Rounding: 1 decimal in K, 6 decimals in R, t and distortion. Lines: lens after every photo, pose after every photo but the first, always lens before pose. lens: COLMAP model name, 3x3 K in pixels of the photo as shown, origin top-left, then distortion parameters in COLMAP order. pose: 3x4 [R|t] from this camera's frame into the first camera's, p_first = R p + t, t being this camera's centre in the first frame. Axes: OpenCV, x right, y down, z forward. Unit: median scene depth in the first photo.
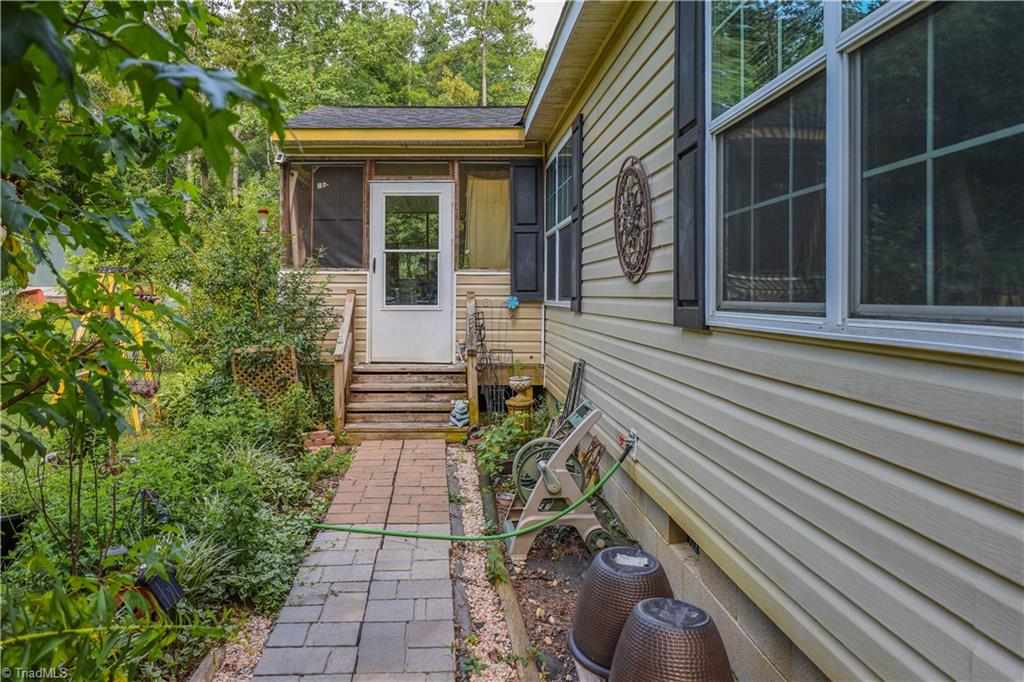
lens RADIAL K [[700.5, 0, 512.0], [0, 700.5, 303.0], [0, 0, 1]] dist [0.001126, 0.000503]
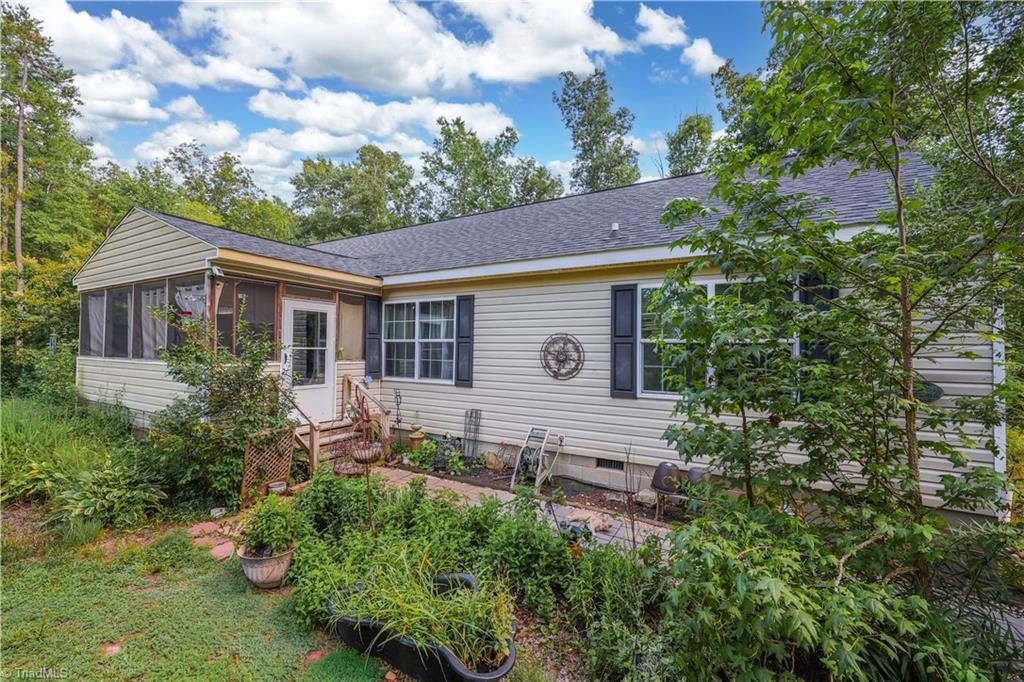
lens RADIAL K [[414.0, 0, 512.0], [0, 414.0, 341.0], [0, 0, 1]] dist [0.000168, 0.000000]
pose [[0.508577, 0.029551, 0.860509, -0.679016], [-0.008901, 0.999538, -0.029065, -0.067763], [-0.860971, 0.007122, 0.508605, 0.185727]]
